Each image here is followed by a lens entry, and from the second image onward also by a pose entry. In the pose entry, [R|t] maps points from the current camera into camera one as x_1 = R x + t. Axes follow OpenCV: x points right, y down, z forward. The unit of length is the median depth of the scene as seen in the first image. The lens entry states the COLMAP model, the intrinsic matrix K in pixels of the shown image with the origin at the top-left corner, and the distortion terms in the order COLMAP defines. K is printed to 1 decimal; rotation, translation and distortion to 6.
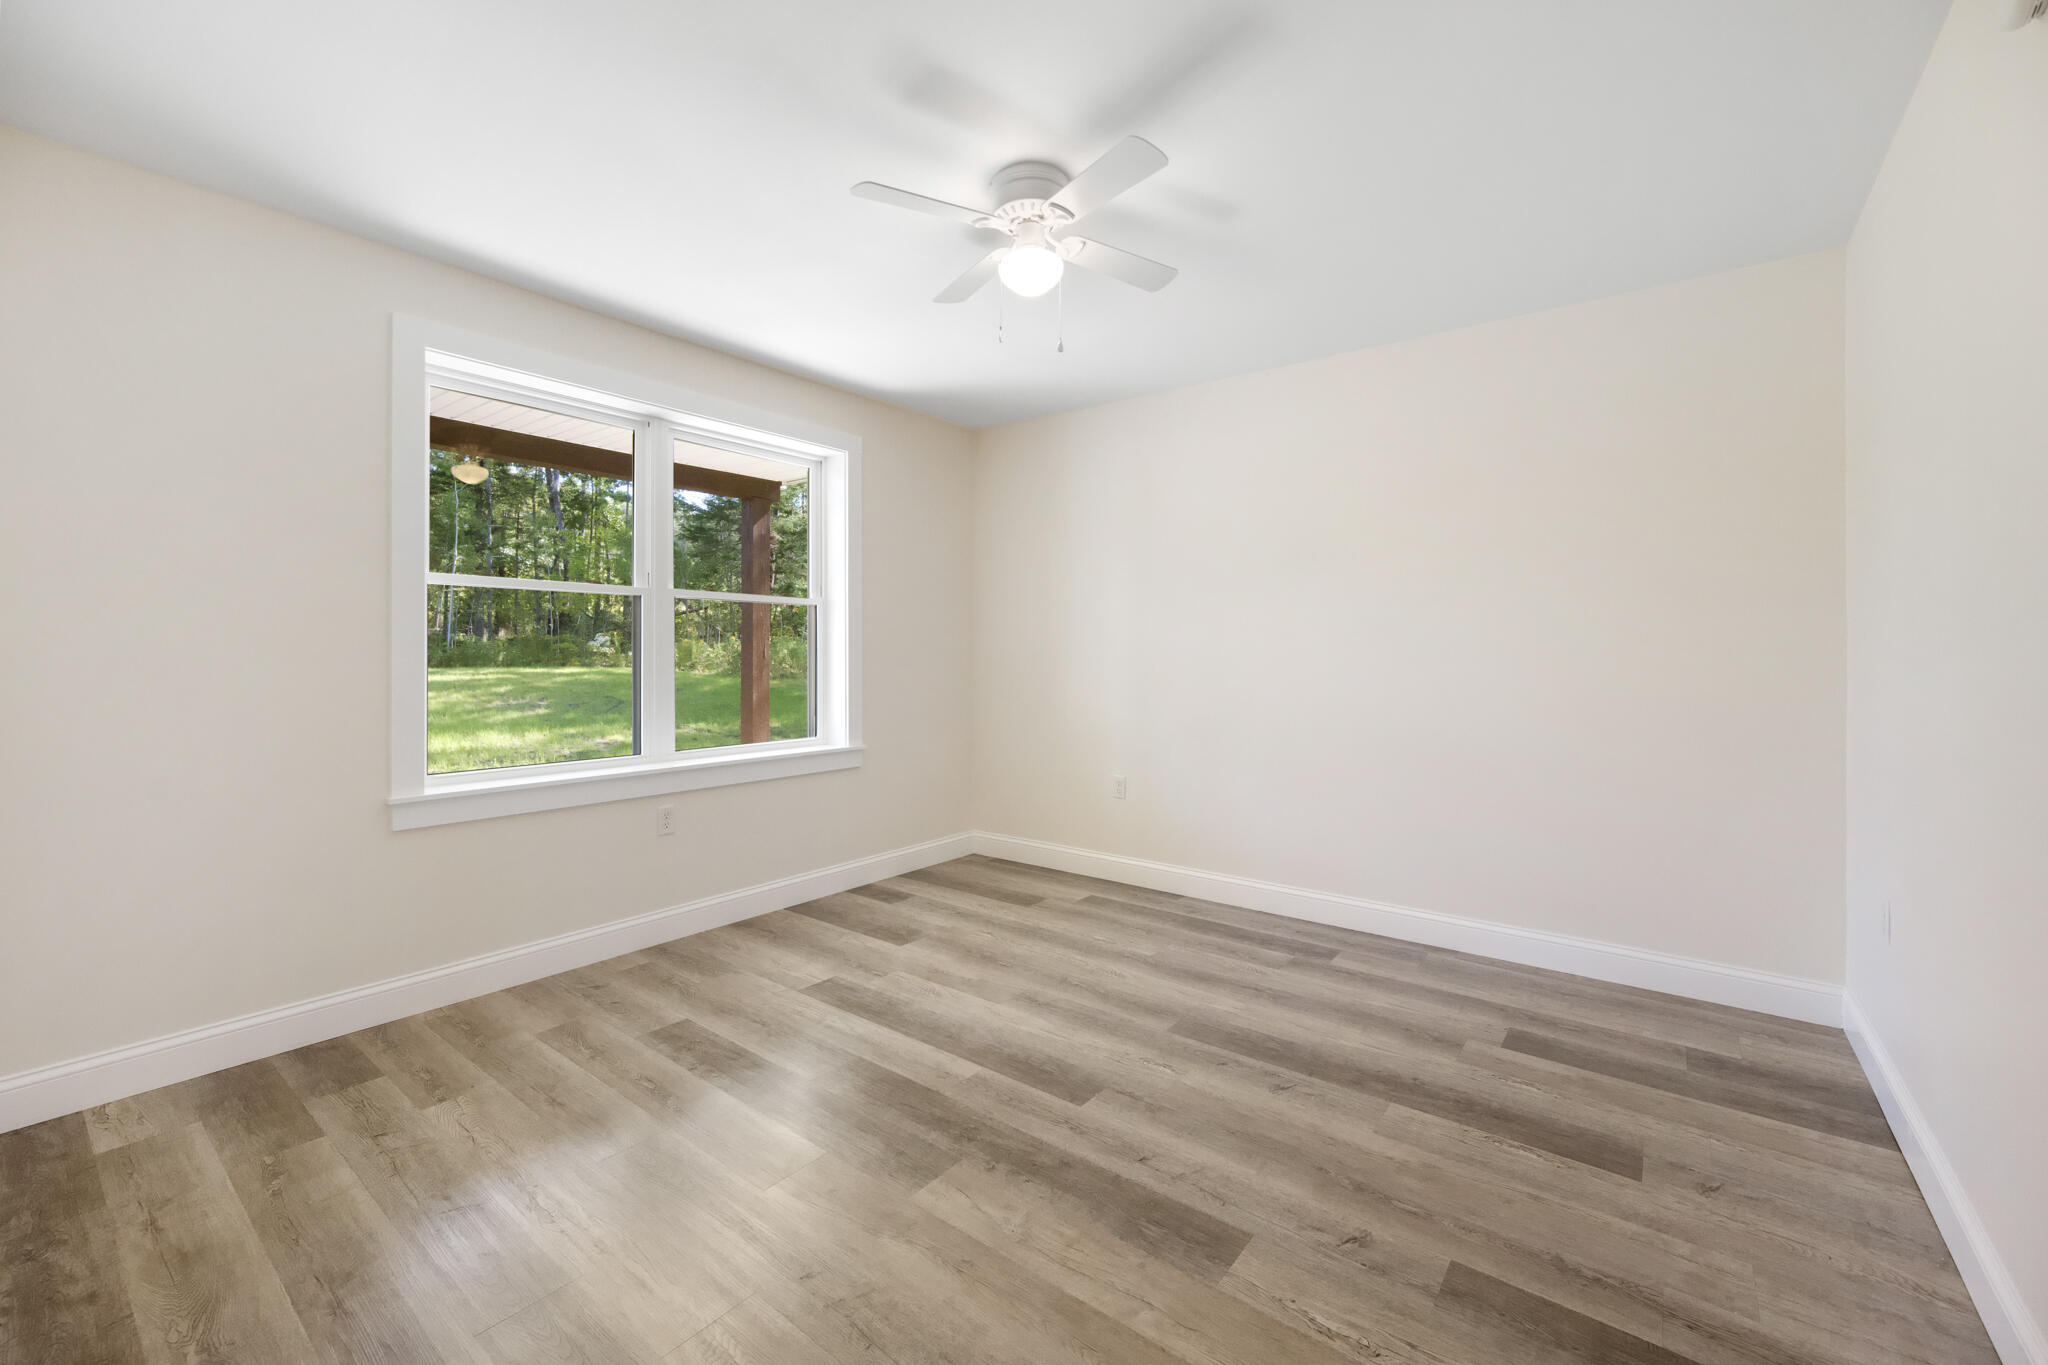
lens RADIAL K [[821.6, 0, 1028.9], [0, 821.6, 653.3], [0, 0, 1]] dist [-0.002205, 0.000033]
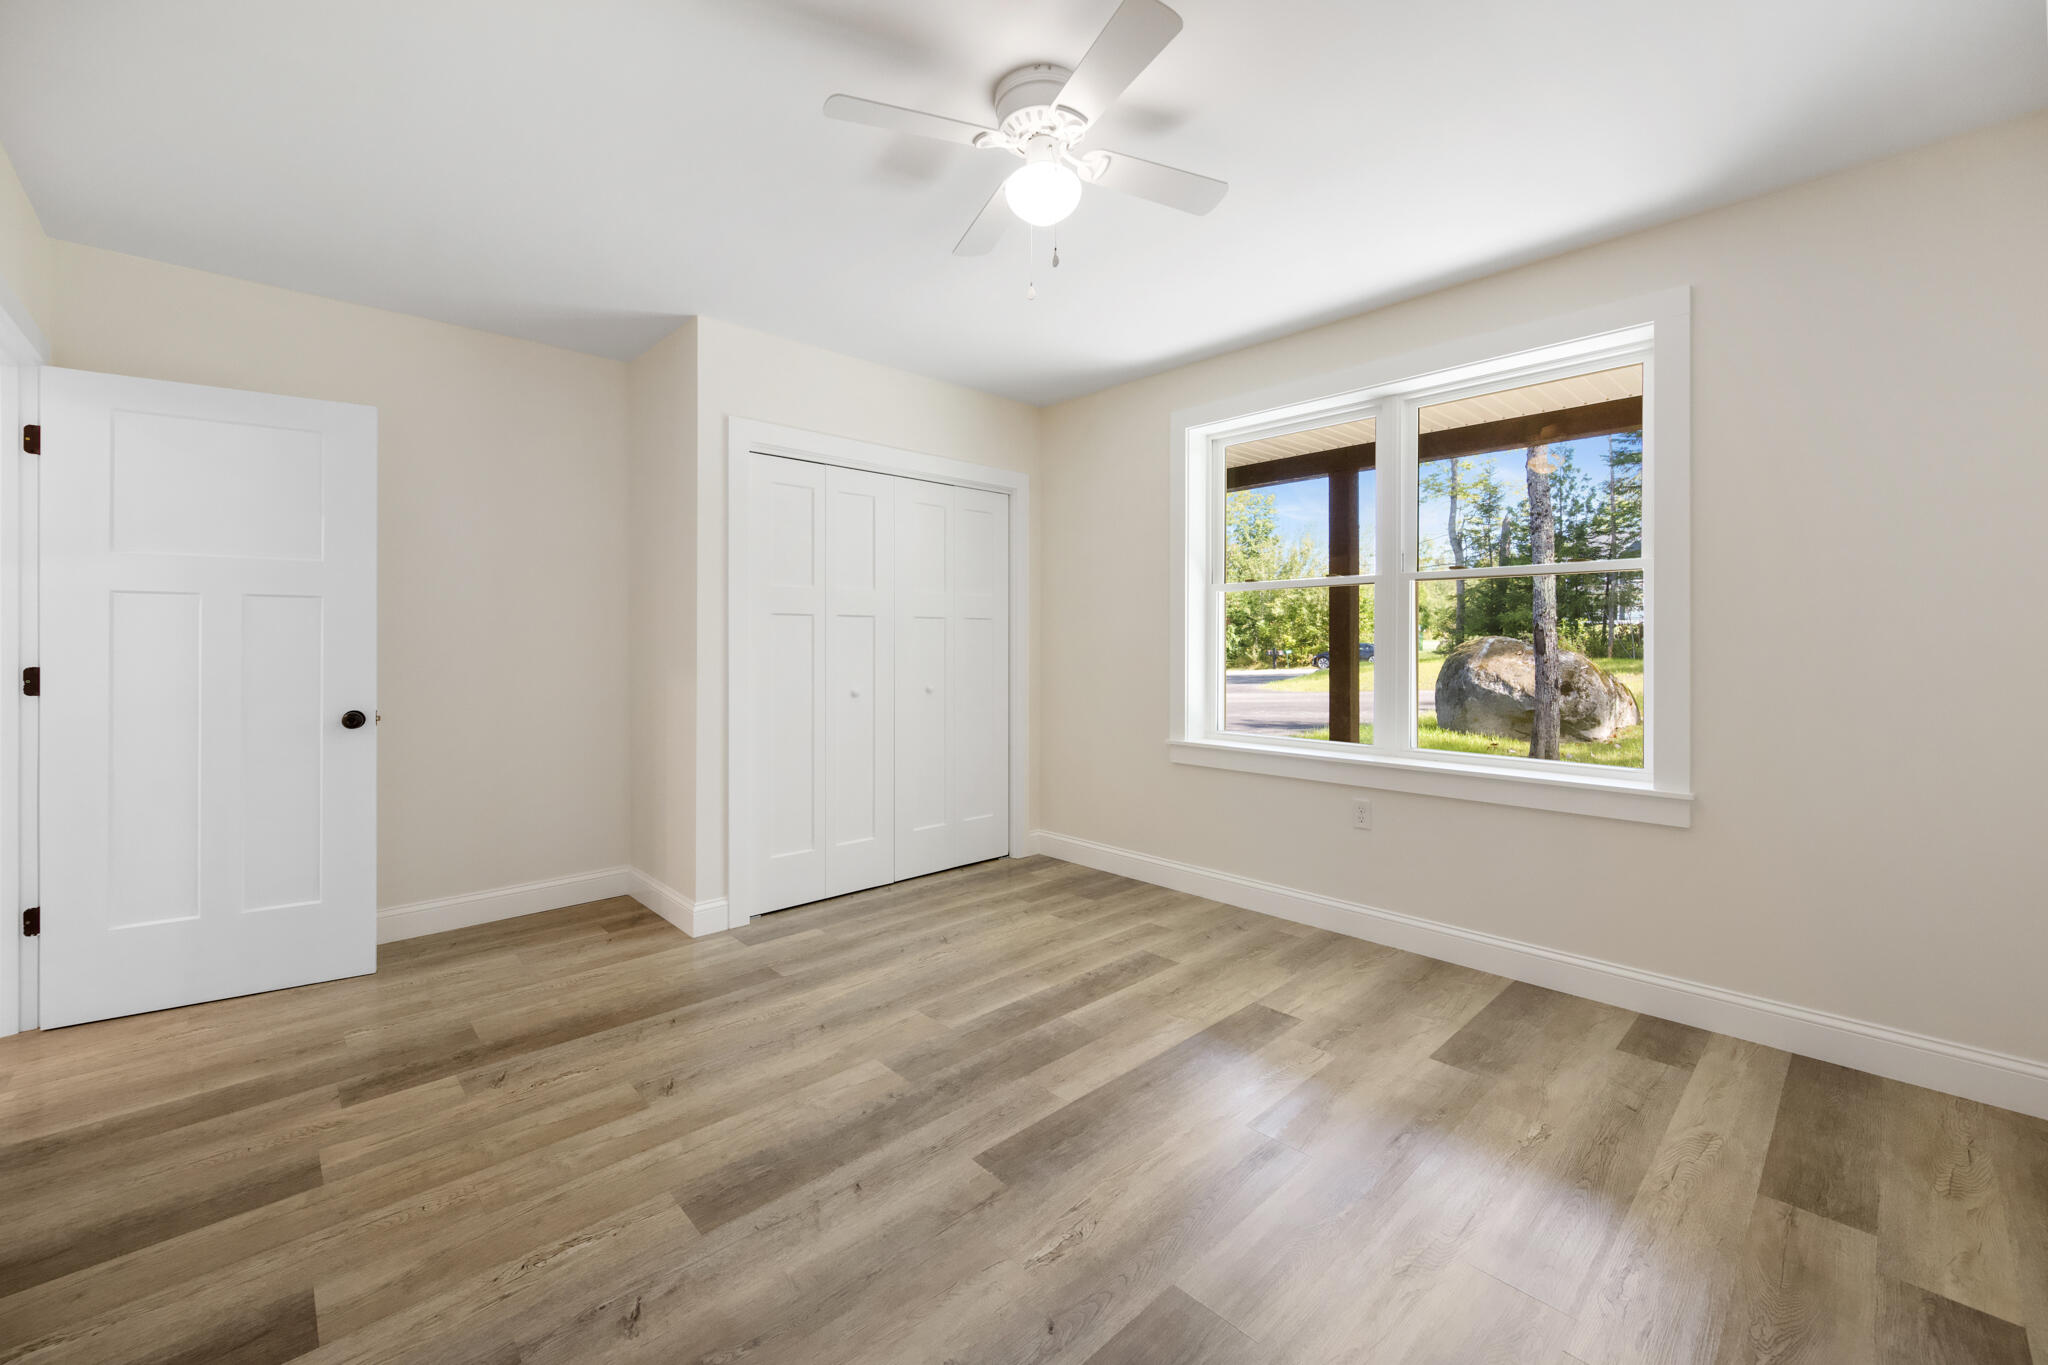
lens RADIAL K [[821.6, 0, 1028.9], [0, 821.6, 653.3], [0, 0, 1]] dist [-0.002205, 0.000033]
pose [[-0.149581, 0.008760, -0.988711, 0.880831], [0.001145, 0.999962, 0.008687, 0.004175], [0.988749, 0.000167, -0.149586, 1.145397]]
